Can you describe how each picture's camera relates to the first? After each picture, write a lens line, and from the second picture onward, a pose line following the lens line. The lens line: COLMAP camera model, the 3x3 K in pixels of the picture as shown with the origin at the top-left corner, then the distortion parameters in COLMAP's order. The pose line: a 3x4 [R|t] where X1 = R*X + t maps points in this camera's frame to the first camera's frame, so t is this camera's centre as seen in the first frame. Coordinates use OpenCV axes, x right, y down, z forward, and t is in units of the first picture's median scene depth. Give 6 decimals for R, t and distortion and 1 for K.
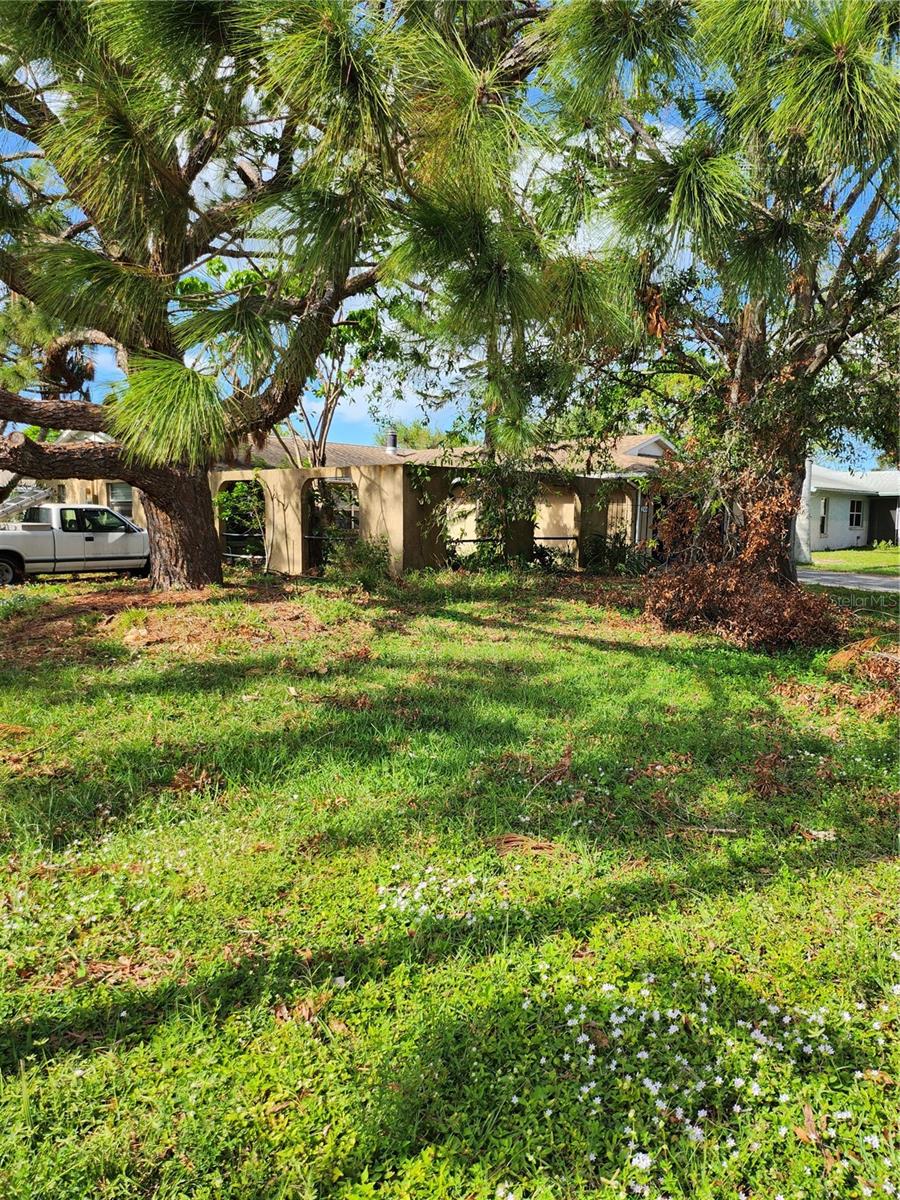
lens RADIAL K [[847.4, 0, 449.0], [0, 847.4, 603.2], [0, 0, 1]] dist [-0.053538, -0.007049]
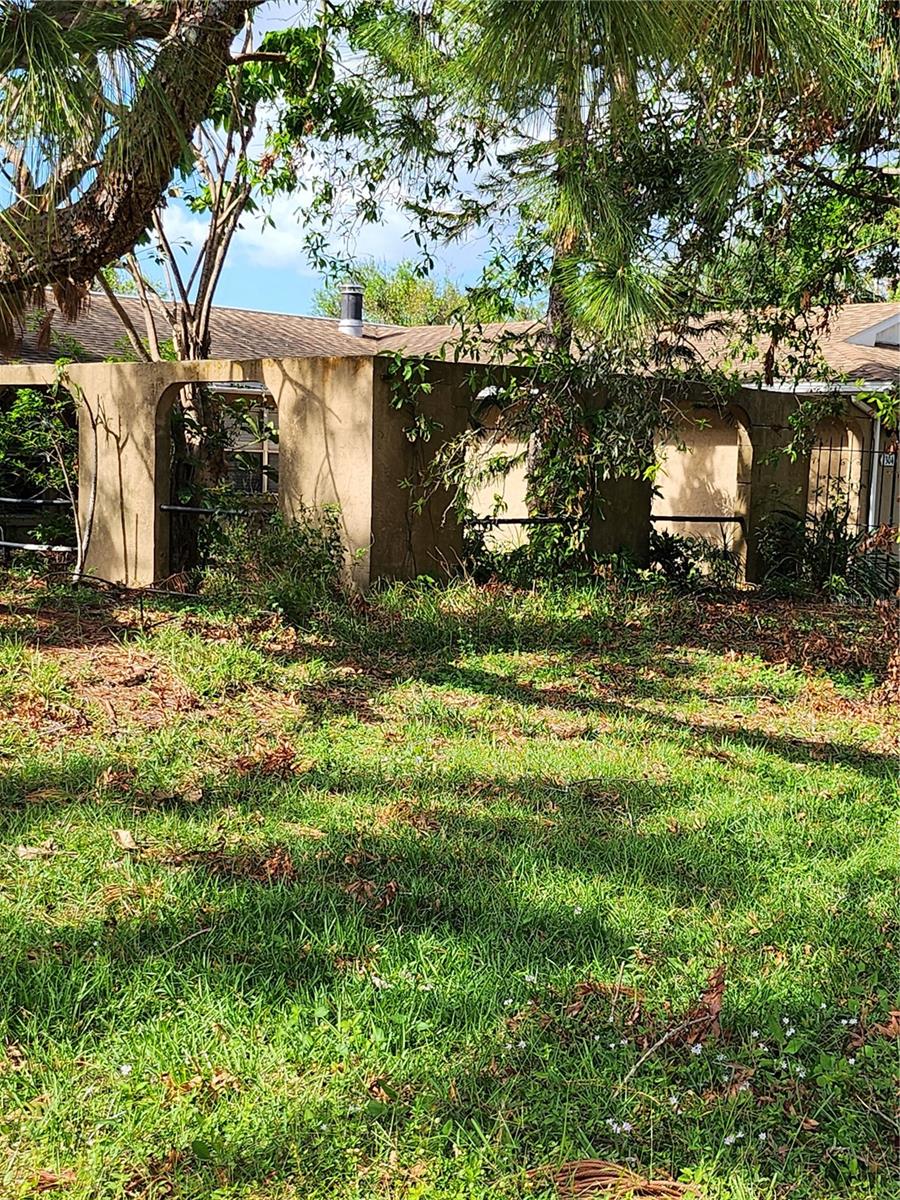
lens RADIAL K [[847.4, 0, 449.7], [0, 847.4, 600.8], [0, 0, 1]] dist [-0.053538, -0.007049]
pose [[0.999191, 0.018451, -0.035725, 0.006832], [-0.018127, 0.999792, 0.009362, -0.033628], [0.035890, -0.008707, 0.999318, 0.536647]]
